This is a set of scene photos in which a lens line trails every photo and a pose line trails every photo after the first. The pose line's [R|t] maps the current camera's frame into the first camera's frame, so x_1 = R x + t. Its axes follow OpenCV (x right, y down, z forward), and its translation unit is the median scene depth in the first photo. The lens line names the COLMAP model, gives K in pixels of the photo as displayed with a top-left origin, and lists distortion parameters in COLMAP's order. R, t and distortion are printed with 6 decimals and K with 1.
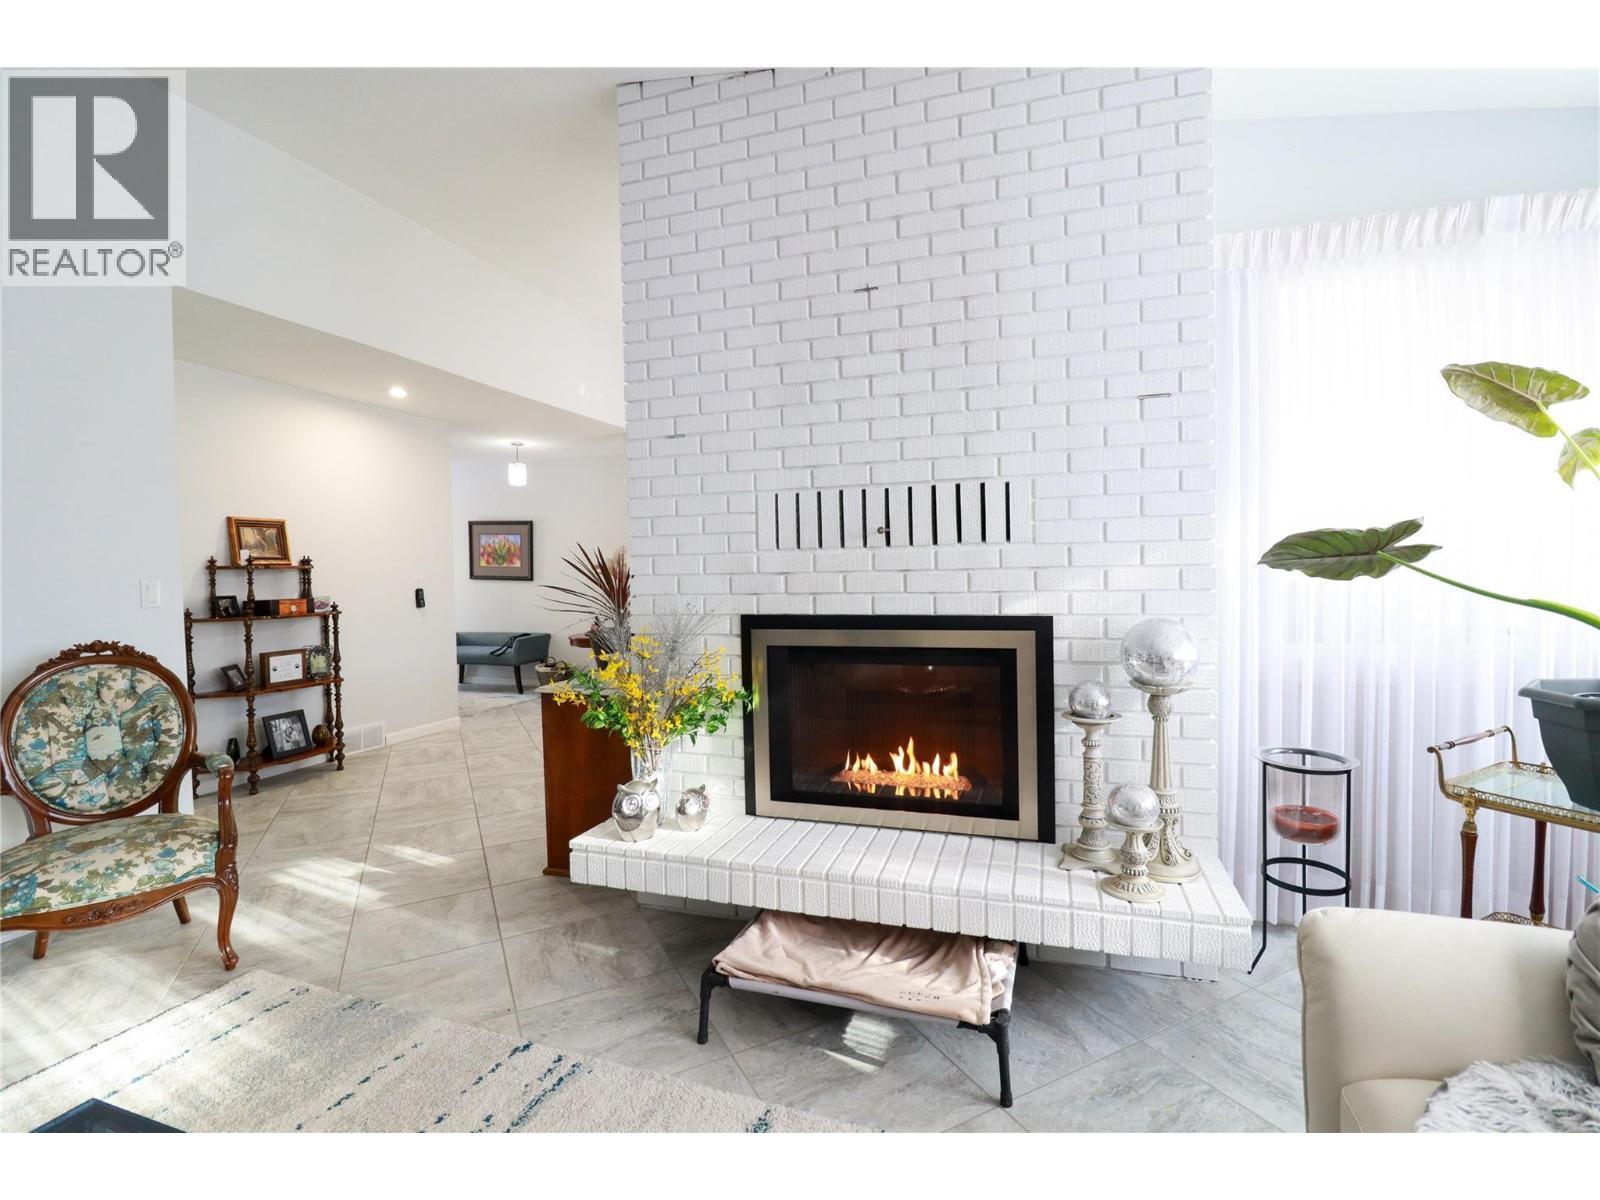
lens RADIAL K [[745.2, 0, 806.5], [0, 745.2, 588.2], [0, 0, 1]] dist [-0.000215, -0.011485]
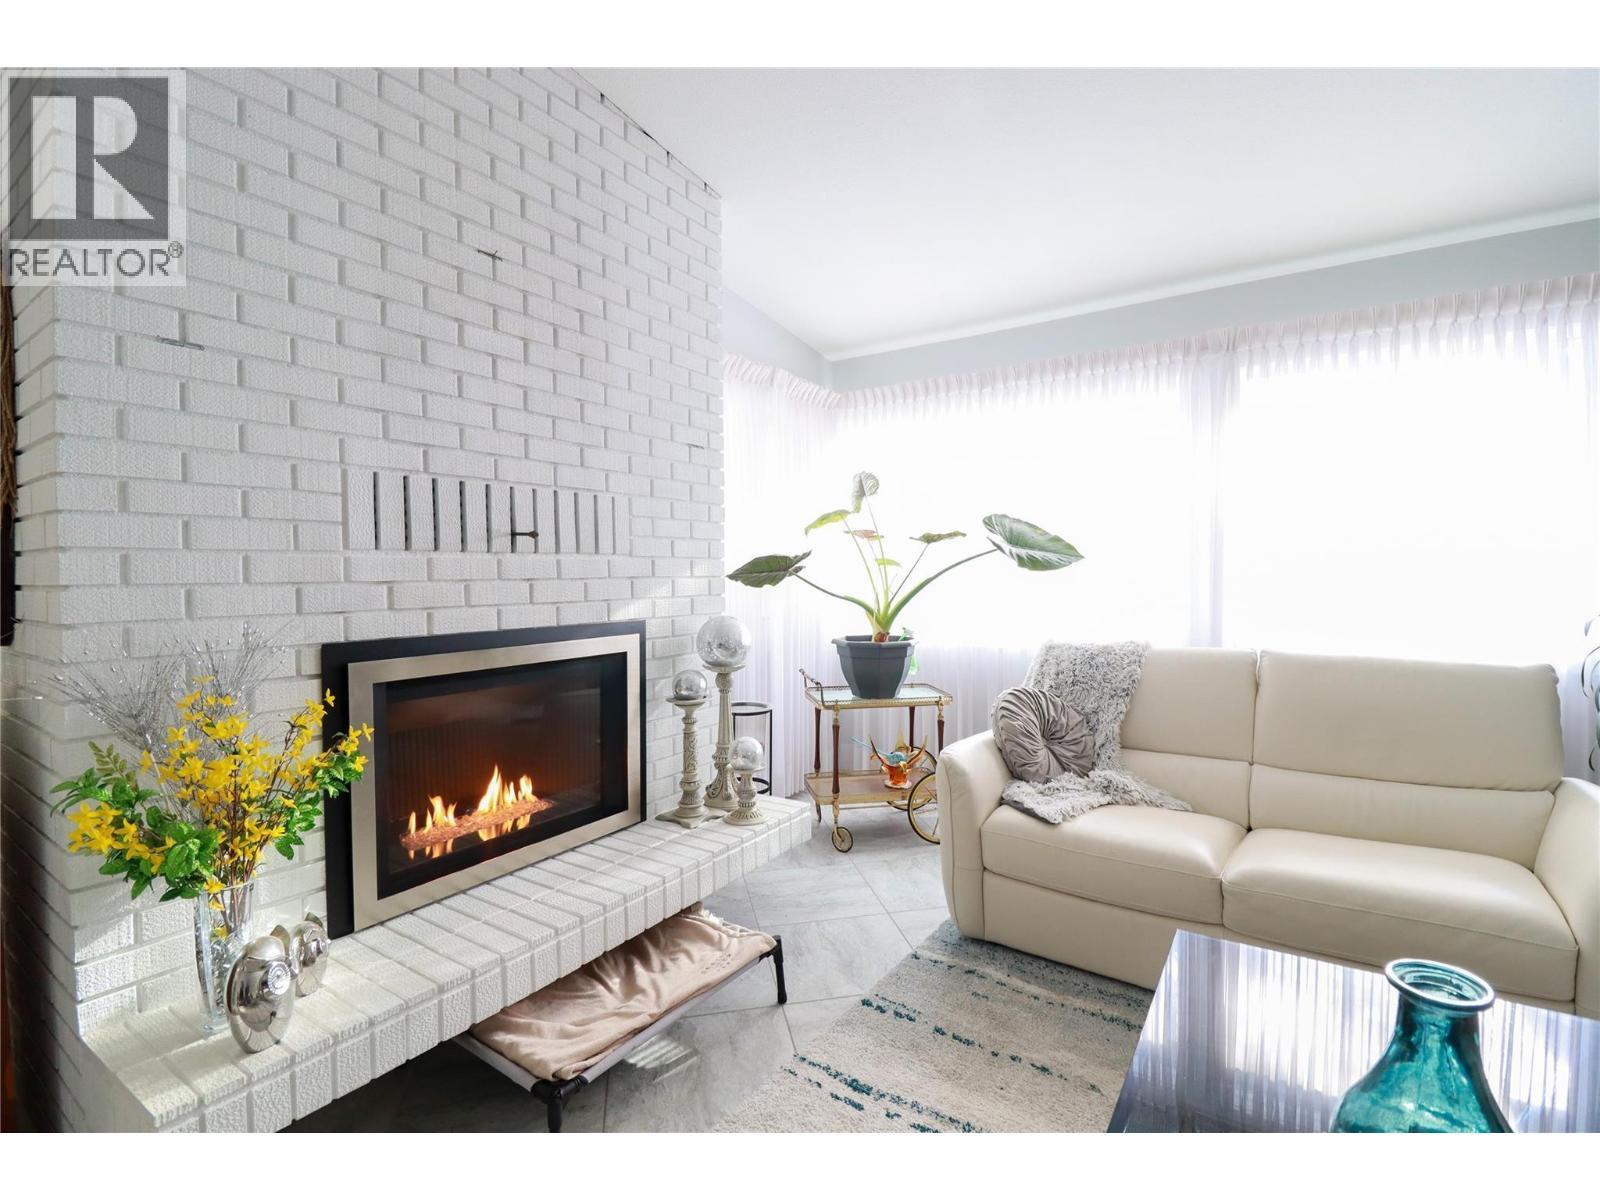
lens RADIAL K [[745.2, 0, 806.5], [0, 745.2, 588.2], [0, 0, 1]] dist [-0.000215, -0.011485]
pose [[0.257716, -0.000812, 0.966220, -0.673086], [0.032282, 0.999449, -0.007771, 0.005344], [-0.965681, 0.033194, 0.257600, 0.440081]]
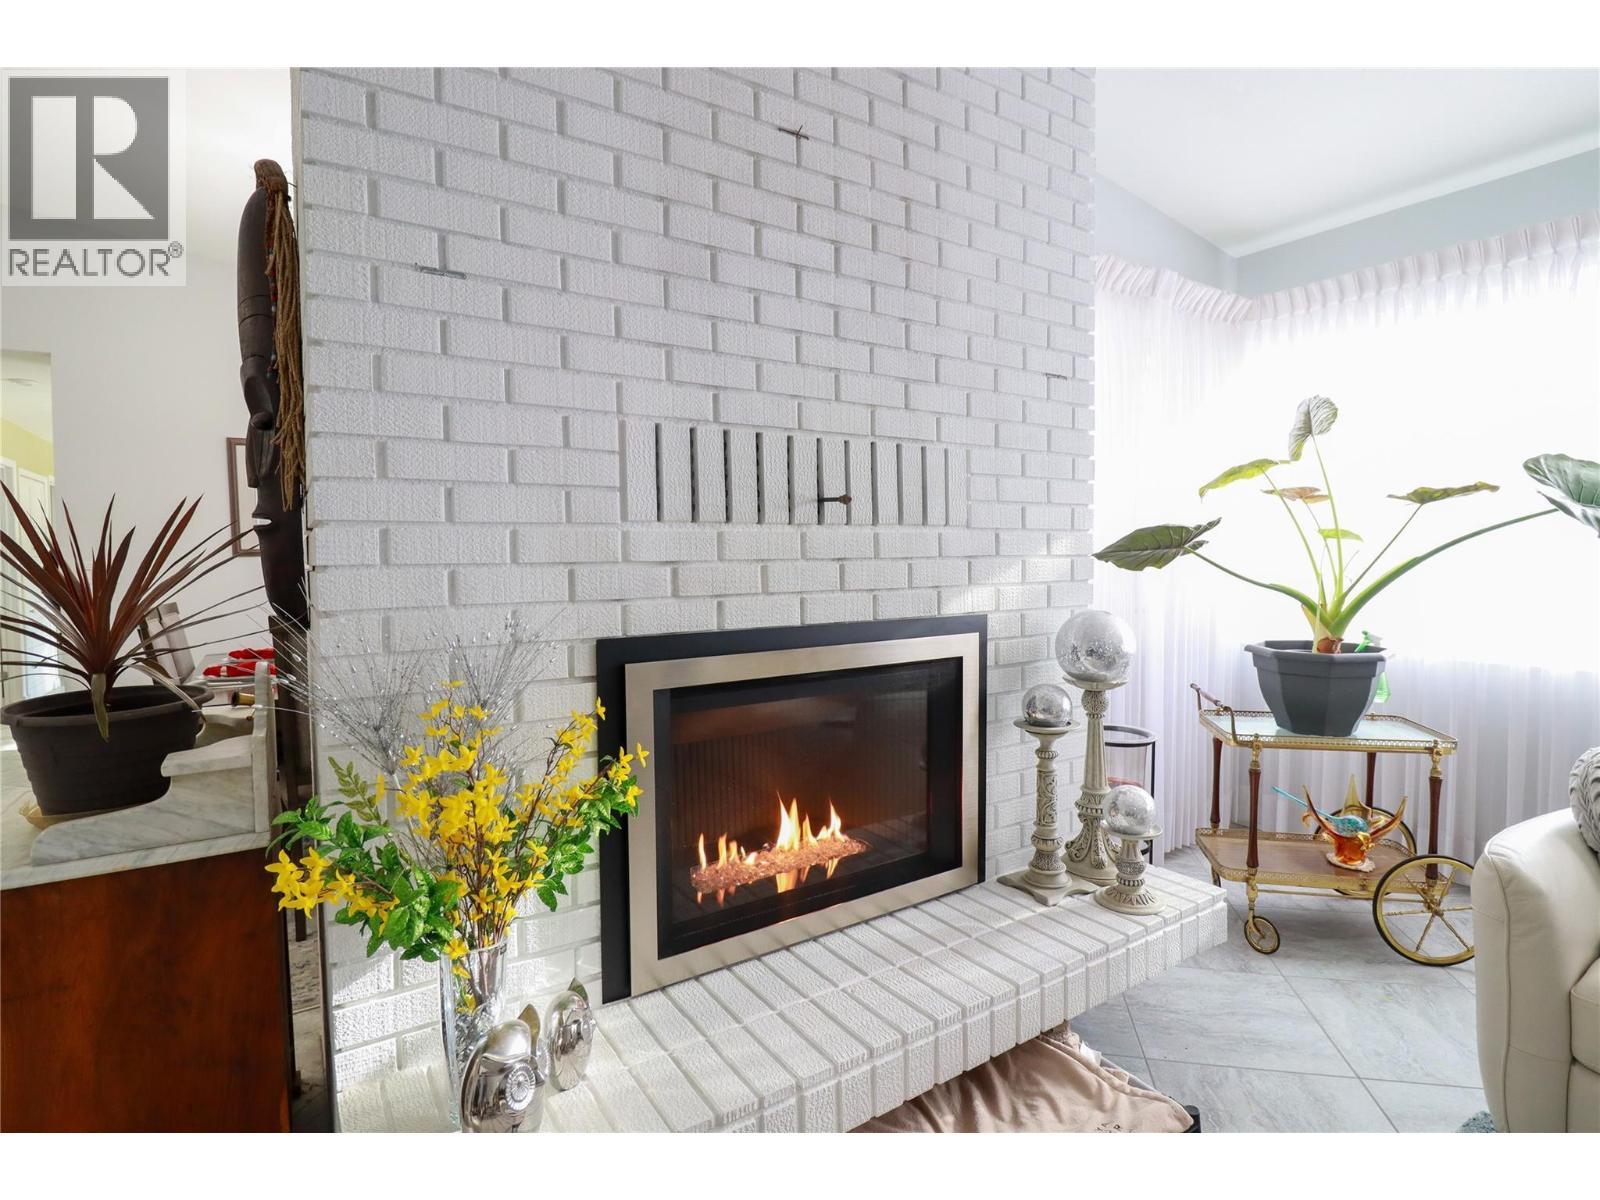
lens RADIAL K [[801.4, 0, 802.0], [0, 801.4, 588.1], [0, 0, 1]] dist [0.000659, -0.000167]
pose [[0.619437, -0.017311, 0.784855, -0.488261], [0.021295, 0.999759, 0.005244, -0.001082], [-0.784757, 0.013465, 0.619657, 0.567124]]
